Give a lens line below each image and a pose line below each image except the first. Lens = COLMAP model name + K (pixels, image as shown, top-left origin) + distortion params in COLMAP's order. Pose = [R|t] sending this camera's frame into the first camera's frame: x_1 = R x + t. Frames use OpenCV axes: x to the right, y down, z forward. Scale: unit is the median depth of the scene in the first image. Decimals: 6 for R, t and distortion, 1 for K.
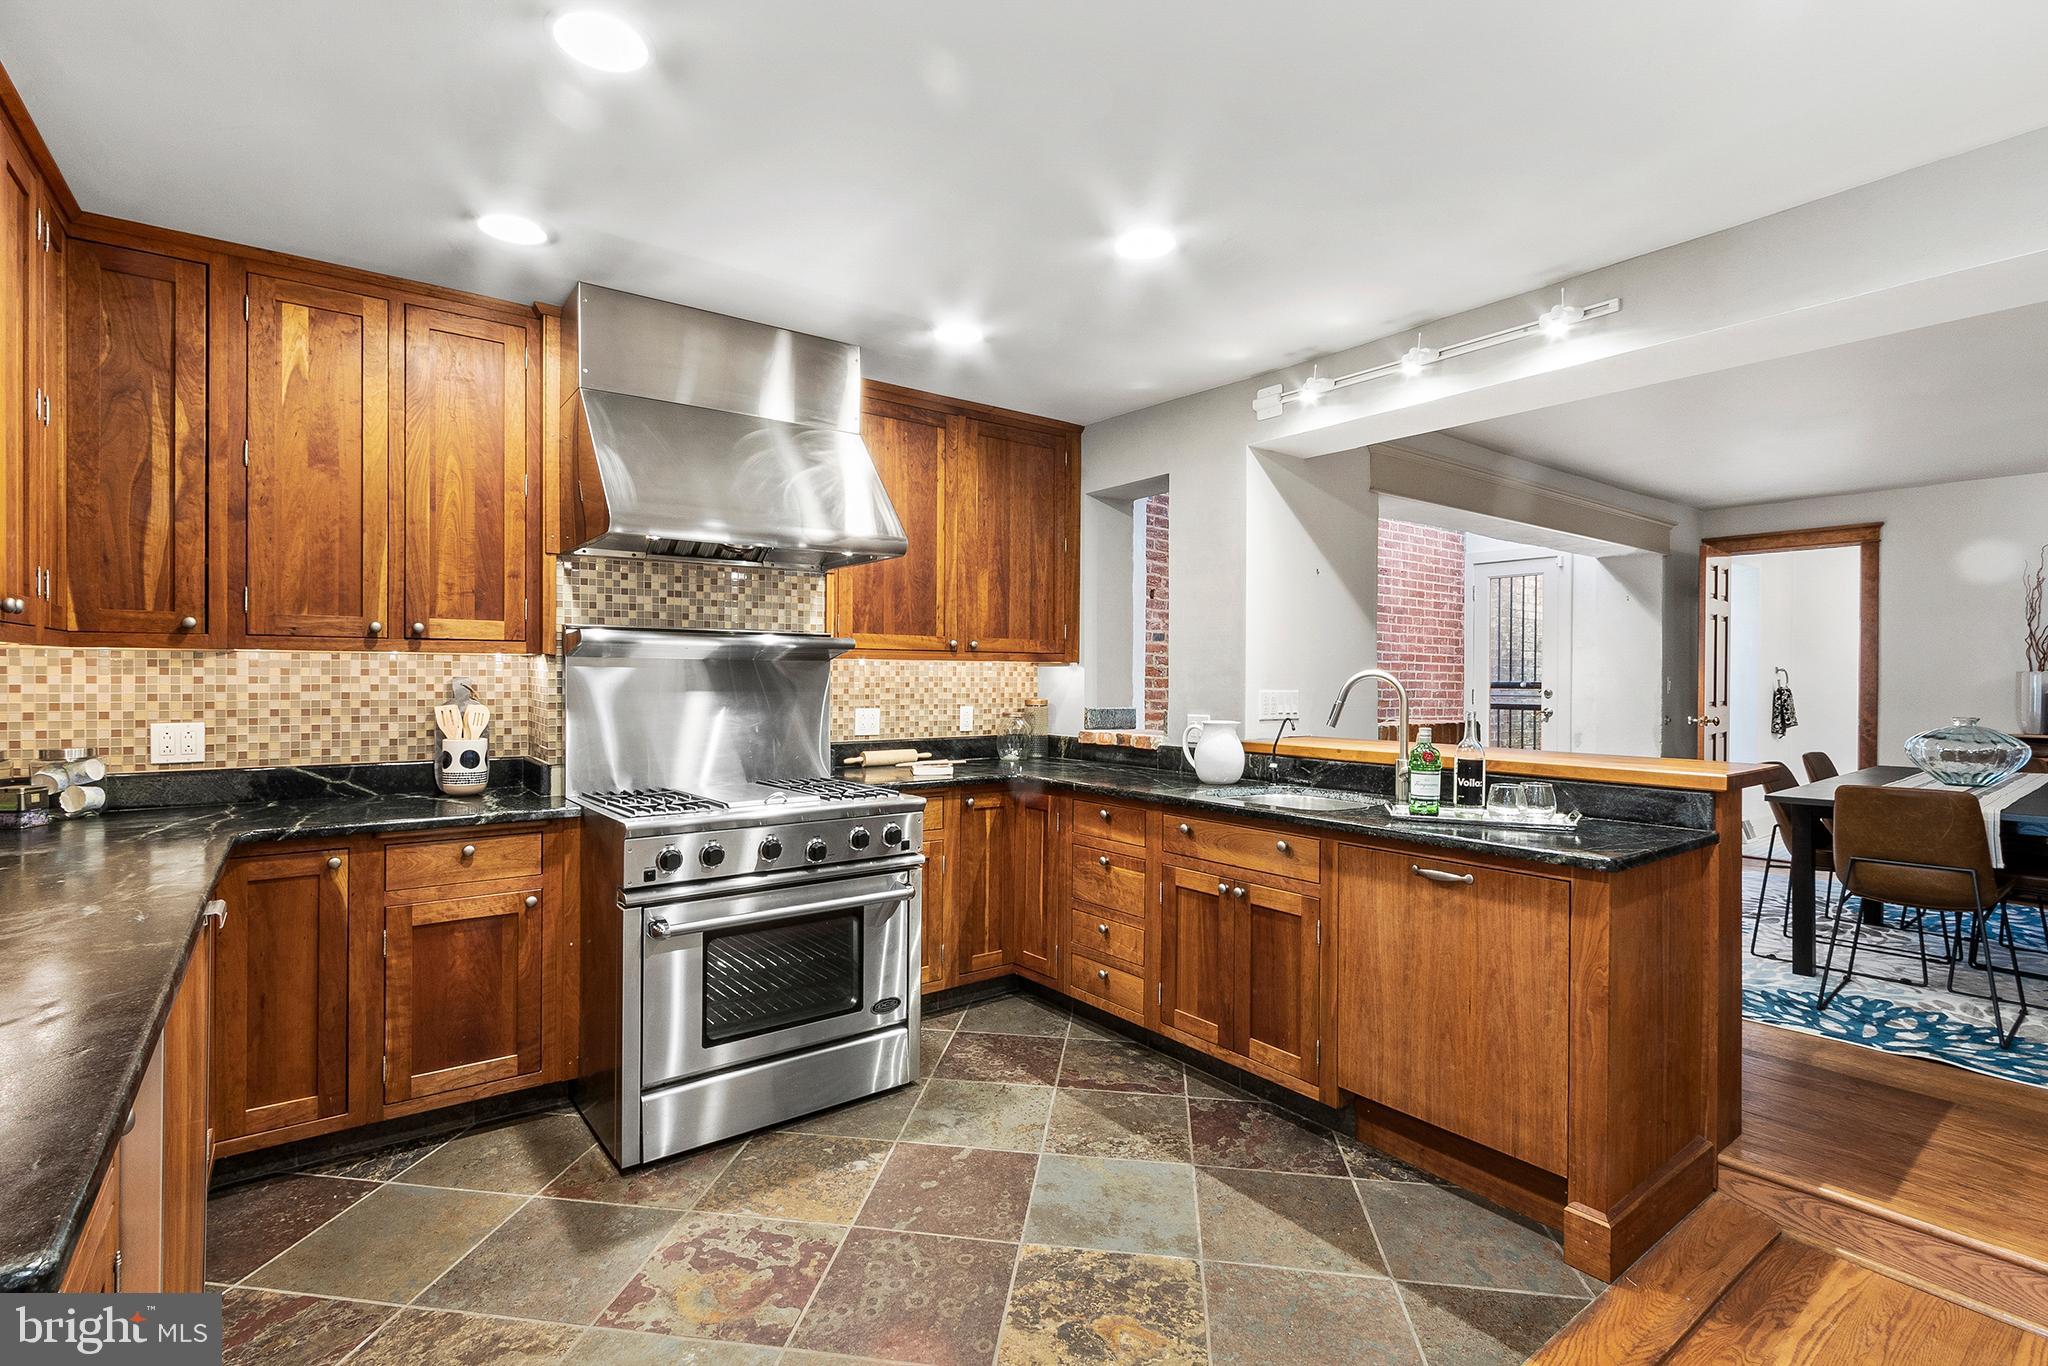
lens RADIAL K [[935.4, 0, 1021.0], [0, 935.4, 677.9], [0, 0, 1]] dist [0.001010, -0.000051]
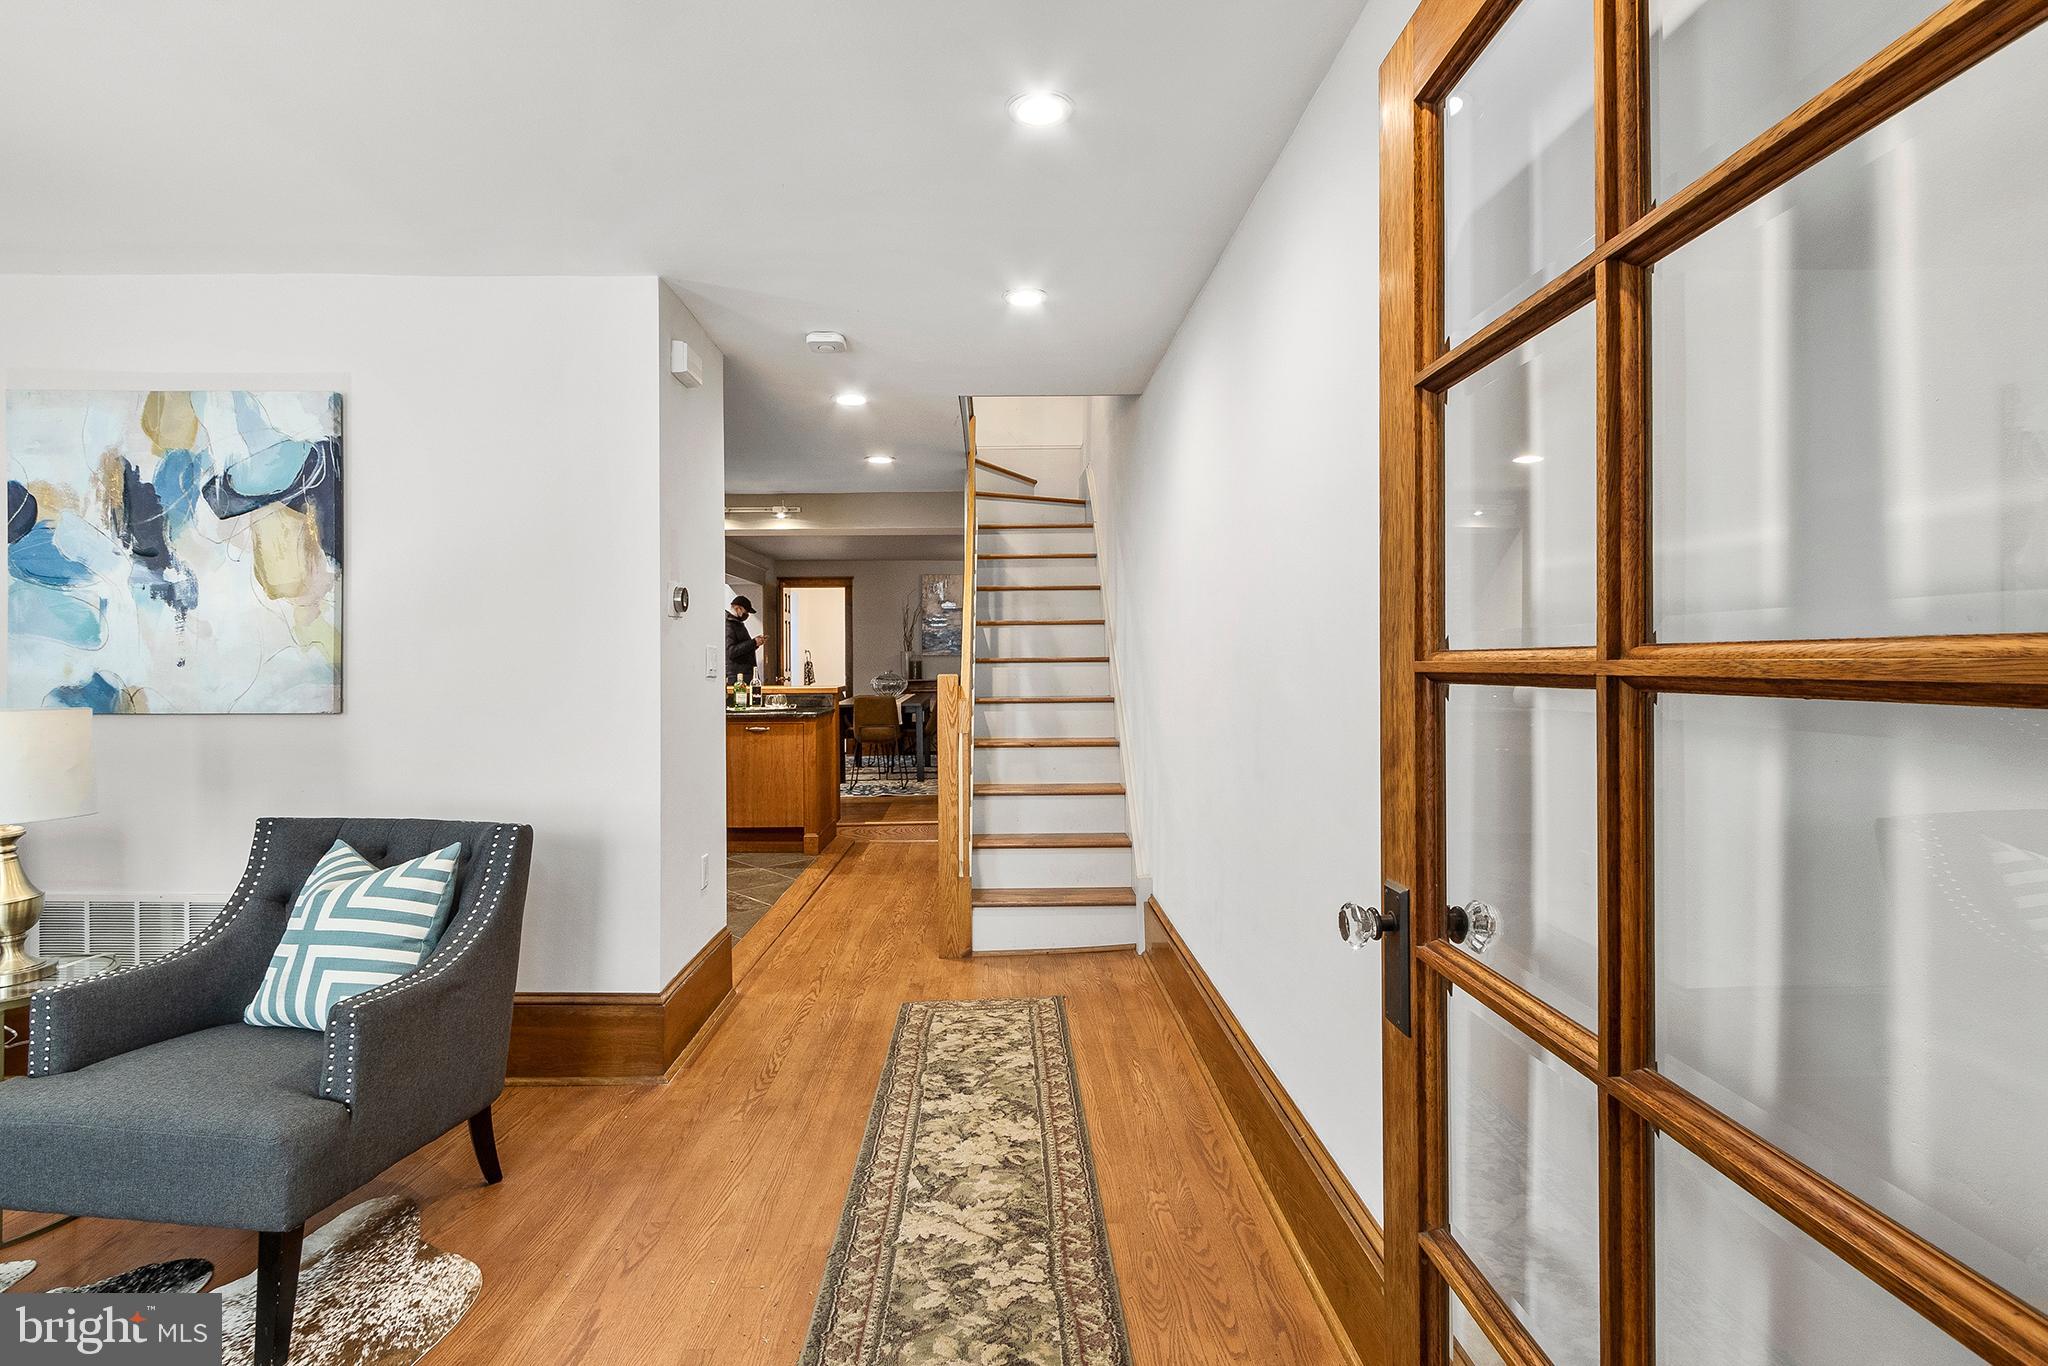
lens RADIAL K [[935.4, 0, 1019.3], [0, 935.4, 667.2], [0, 0, 1]] dist [0.001010, -0.000051]
pose [[0.579188, -0.016113, 0.815035, -0.498001], [0.010471, 0.999869, 0.012326, 0.005558], [-0.815127, 0.001395, 0.579281, -0.438722]]
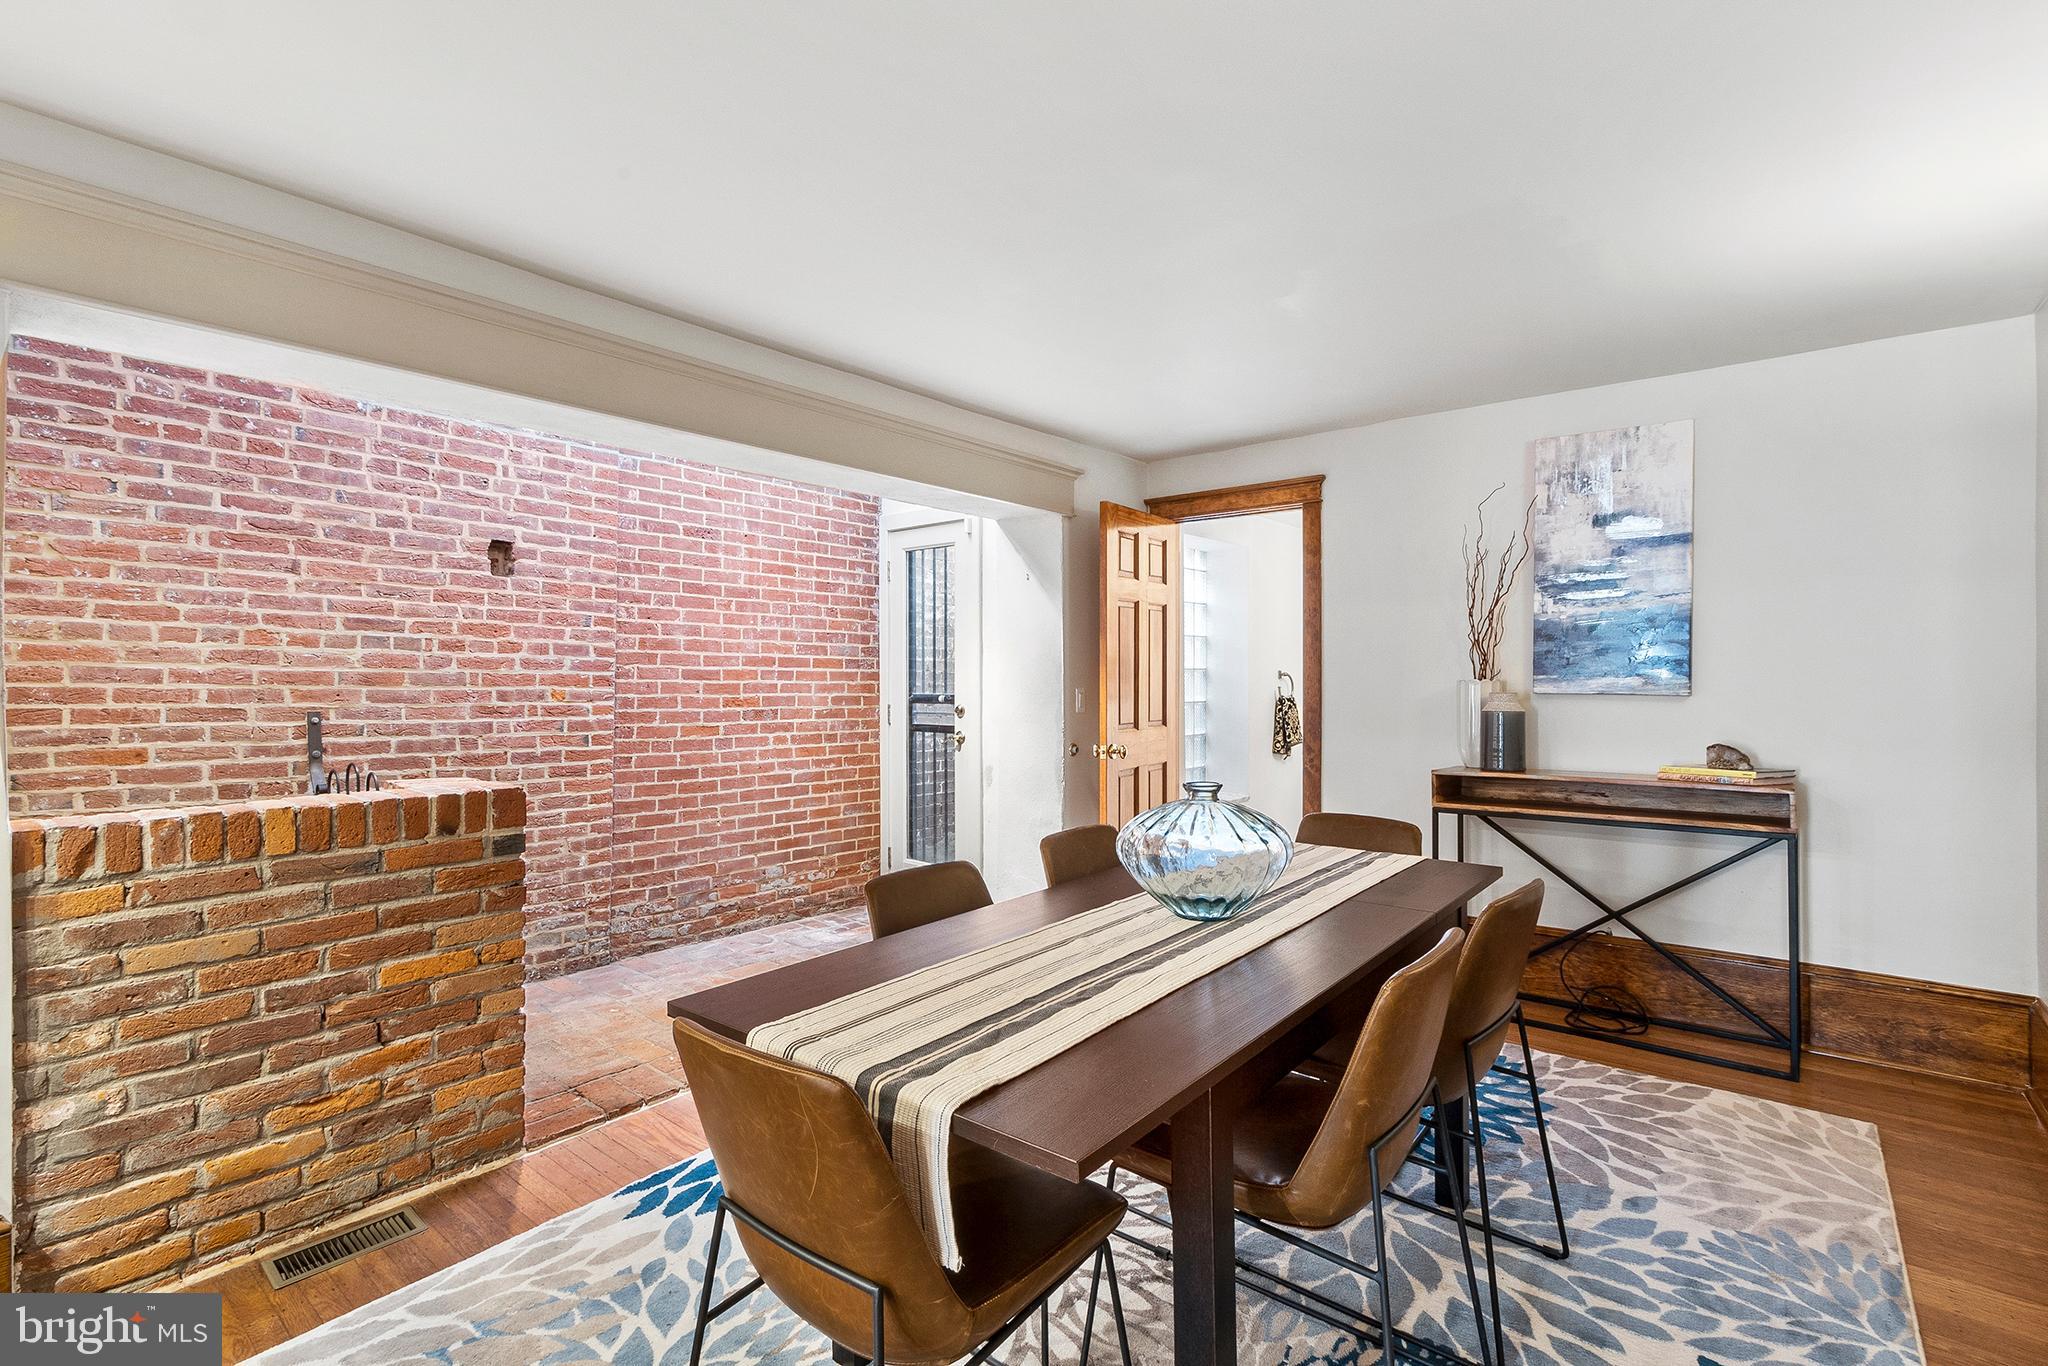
lens RADIAL K [[935.4, 0, 1015.2], [0, 935.4, 680.1], [0, 0, 1]] dist [0.001010, -0.000051]
pose [[0.974955, -0.007193, 0.222285, 0.494951], [0.006293, 0.999969, 0.004756, -0.011266], [-0.222313, -0.003238, 0.974970, 0.323814]]
